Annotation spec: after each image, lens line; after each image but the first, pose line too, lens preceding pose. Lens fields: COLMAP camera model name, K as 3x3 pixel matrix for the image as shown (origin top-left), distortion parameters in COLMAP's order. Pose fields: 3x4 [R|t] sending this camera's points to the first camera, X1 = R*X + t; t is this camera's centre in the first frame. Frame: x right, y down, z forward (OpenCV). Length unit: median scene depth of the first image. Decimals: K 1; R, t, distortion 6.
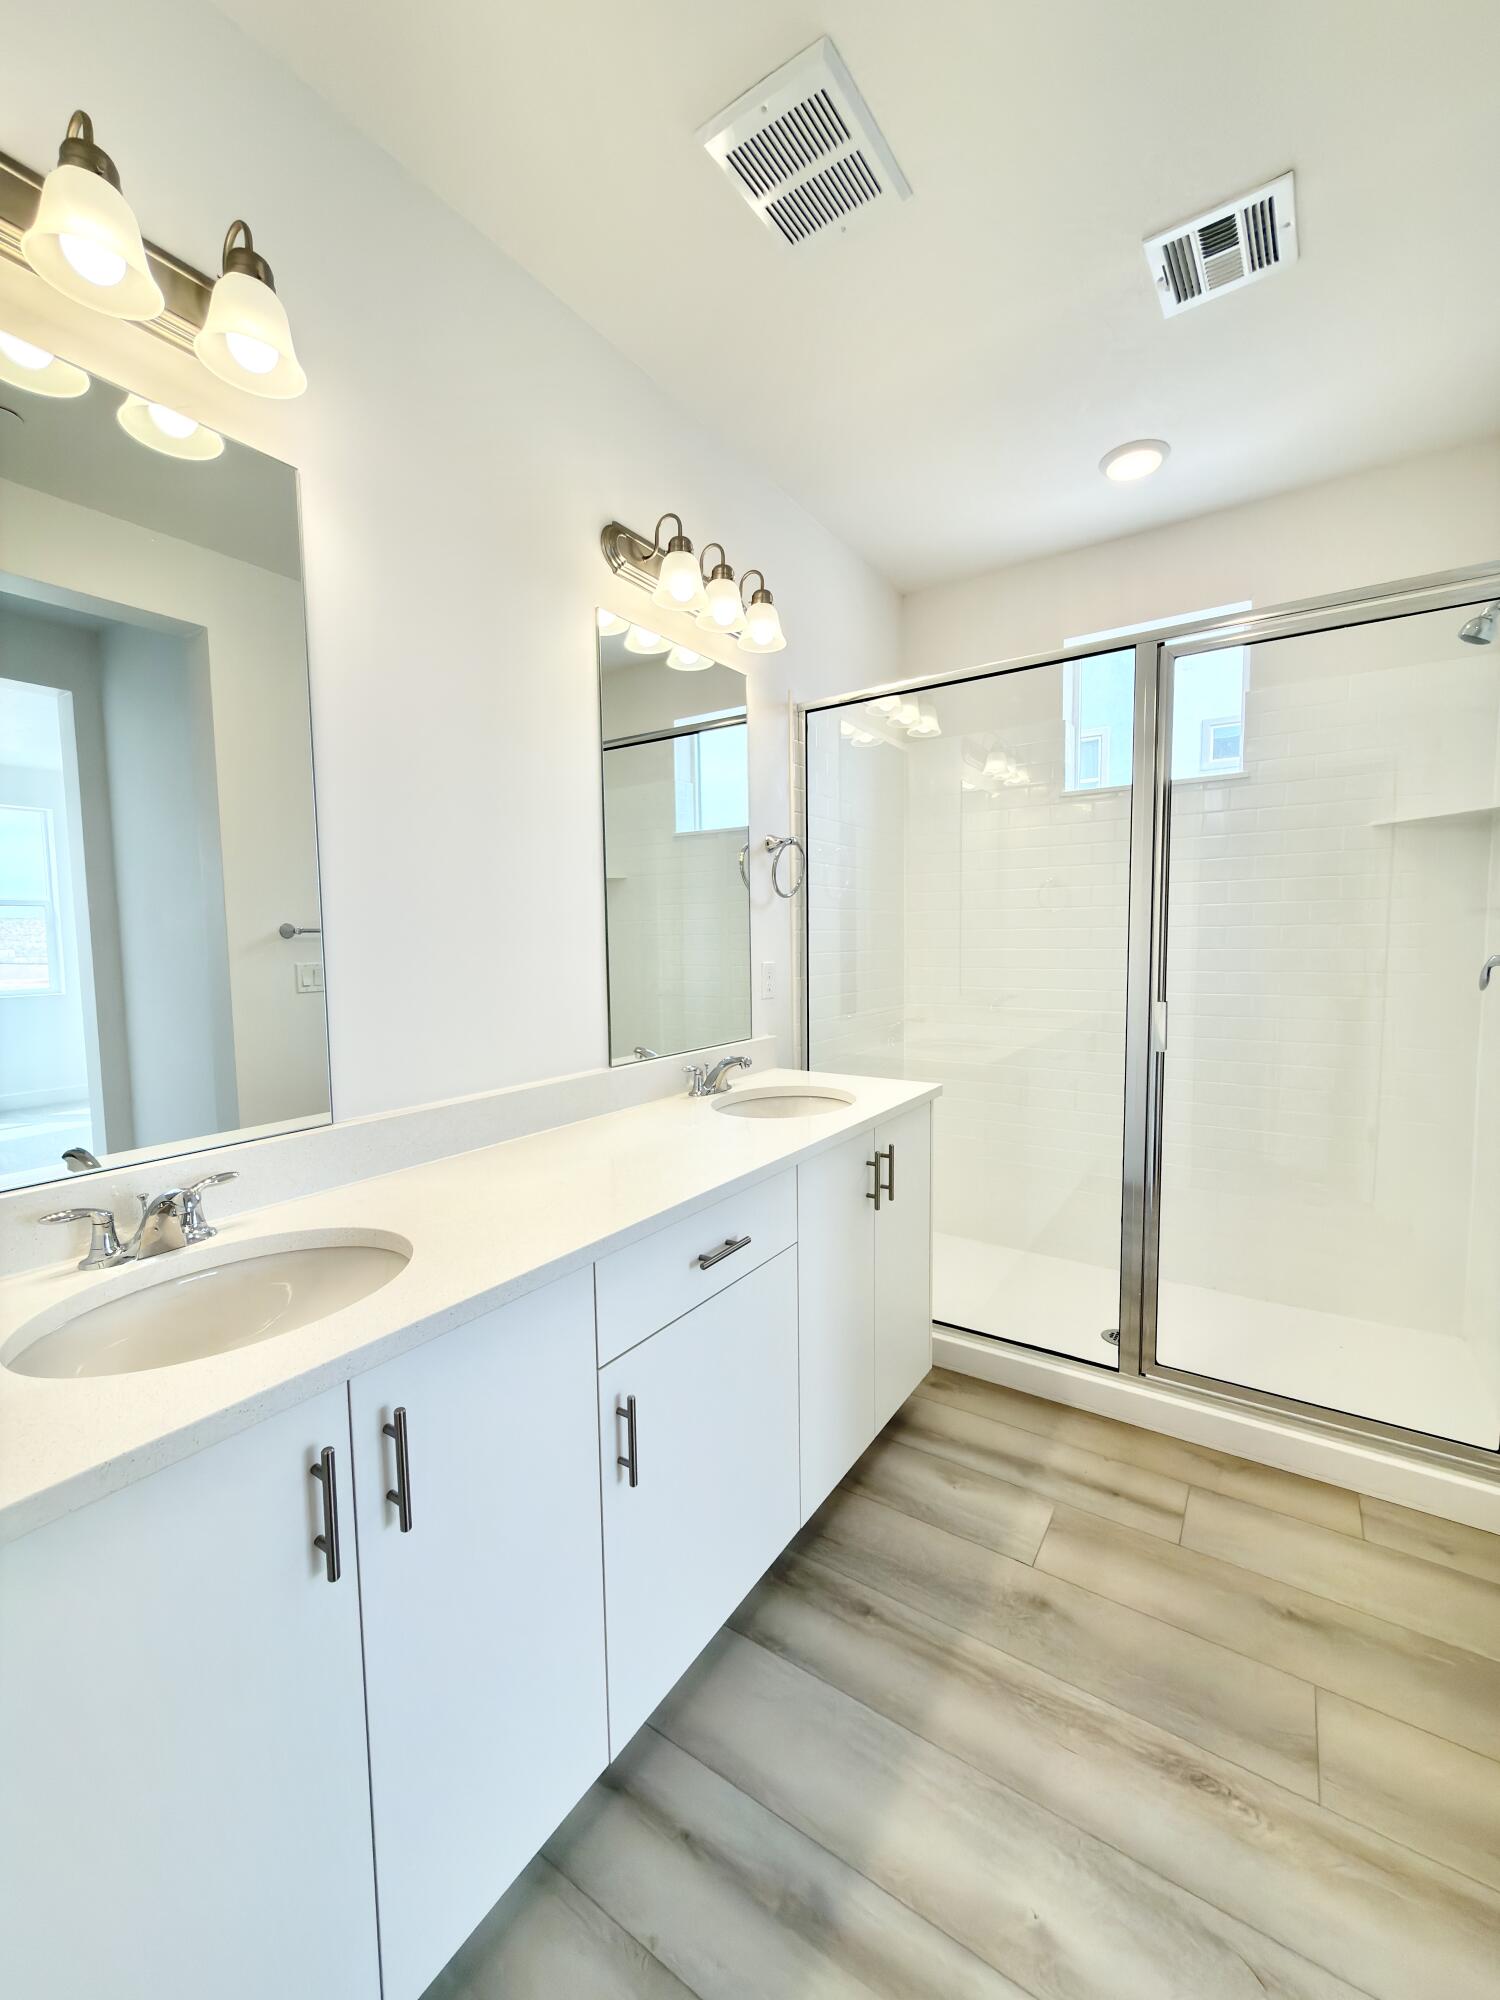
lens RADIAL K [[800.5, 0, 750.0], [0, 800.5, 1000.0], [0, 0, 1]] dist [0.002256, 0.000208]
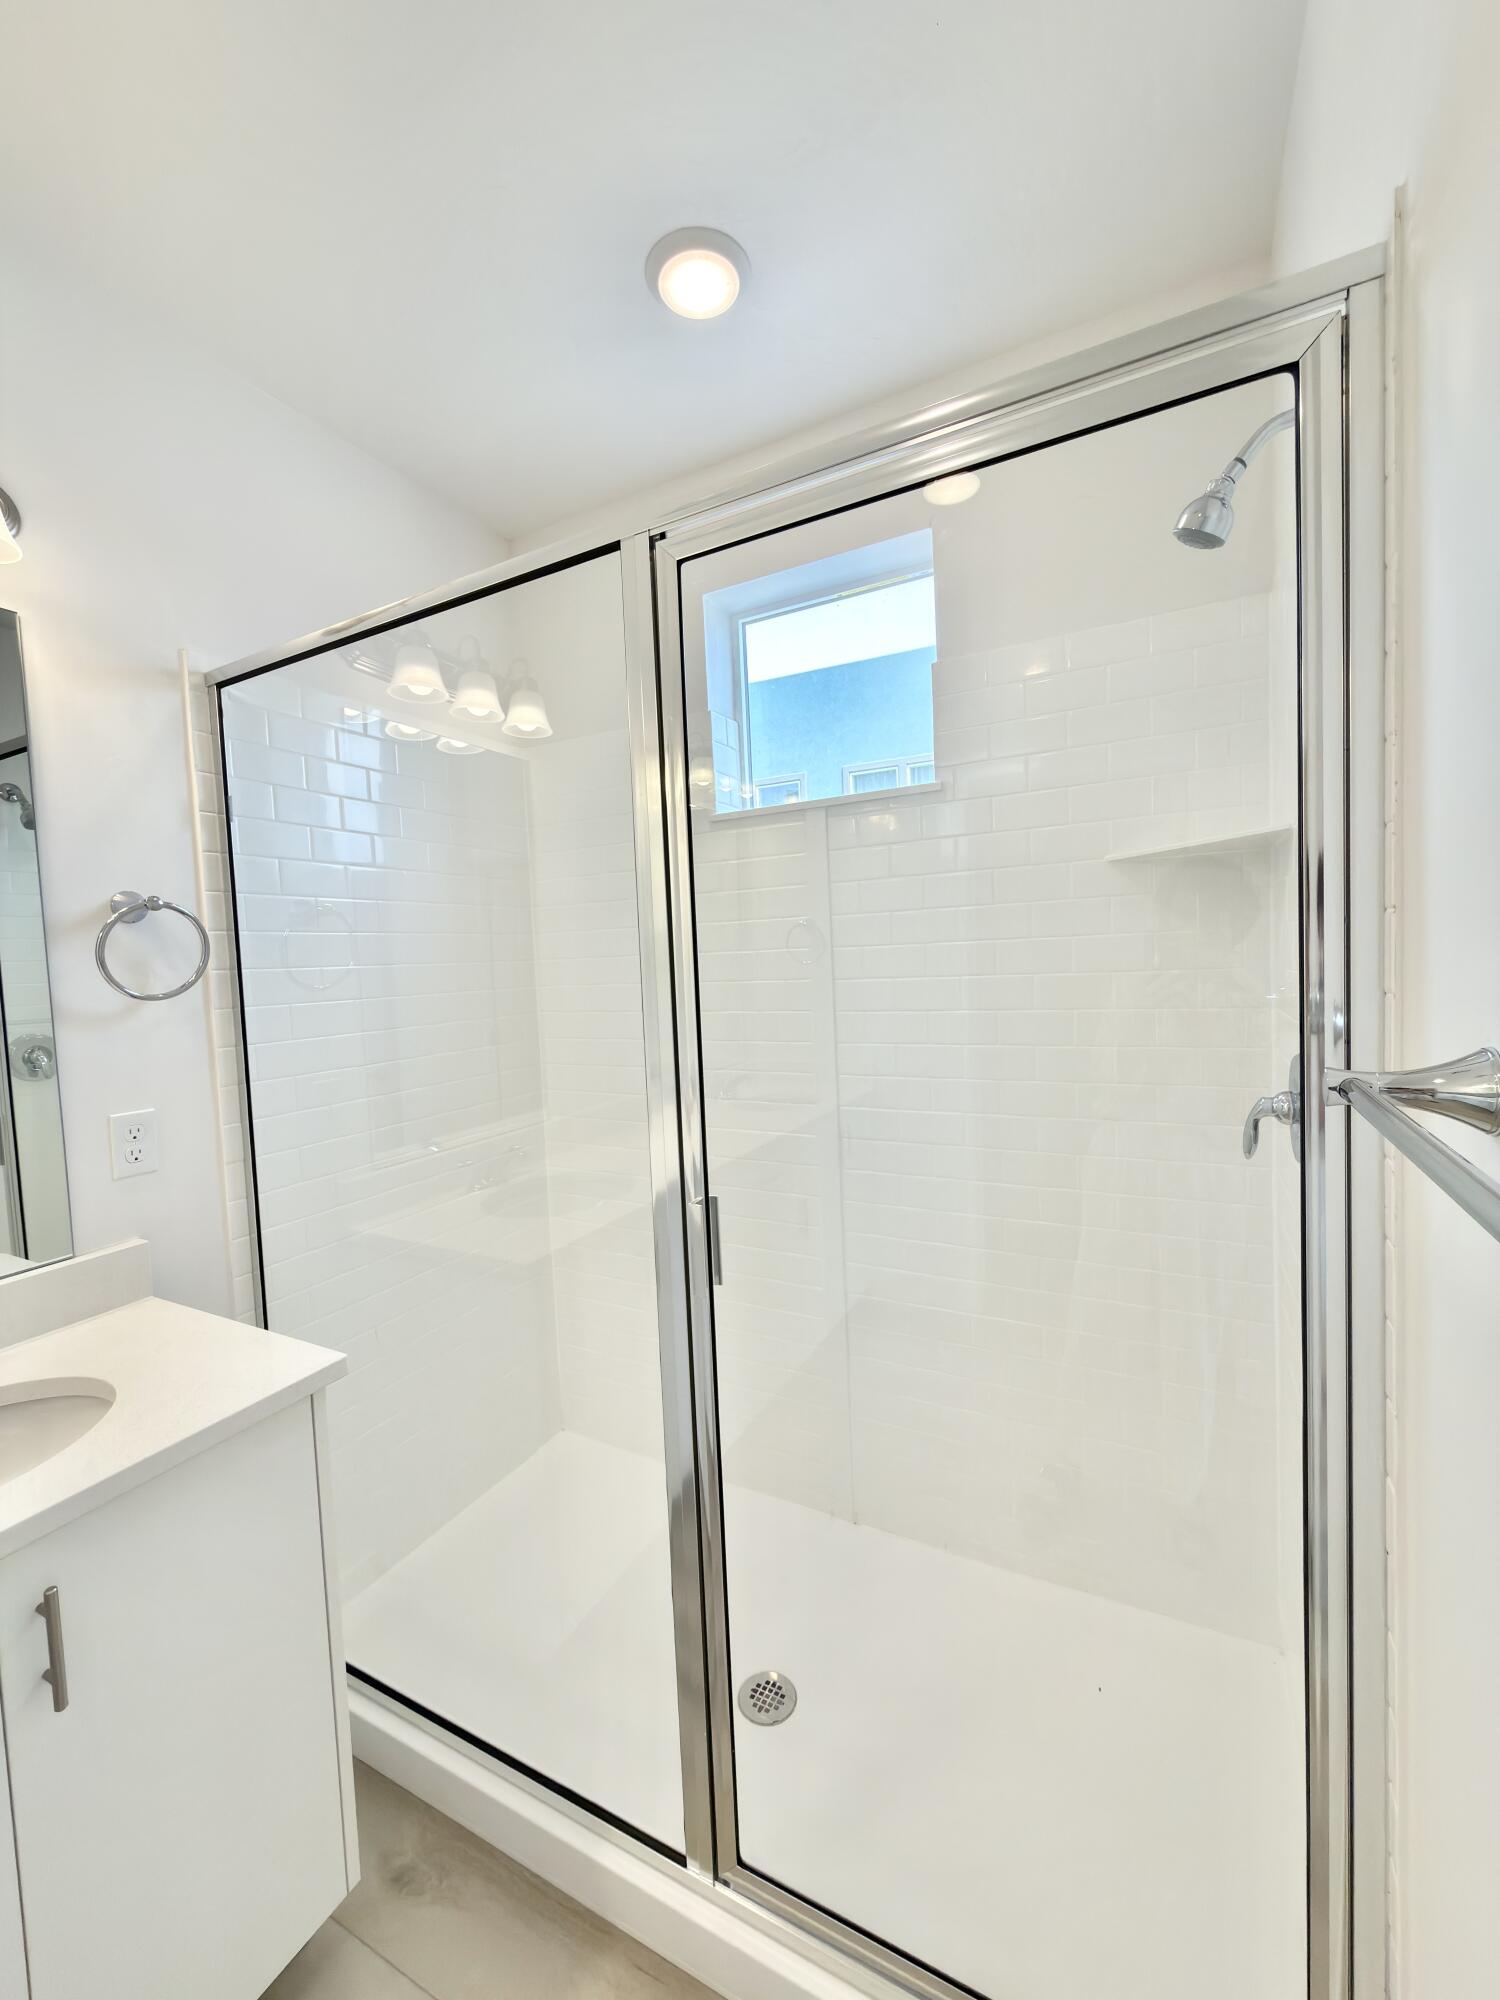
lens RADIAL K [[800.5, 0, 750.0], [0, 800.5, 1000.0], [0, 0, 1]] dist [0.002256, 0.000208]
pose [[0.993601, -0.035455, 0.107235, 0.433295], [0.038447, 0.998923, -0.025968, -0.102825], [-0.106199, 0.029925, 0.993894, 0.404748]]
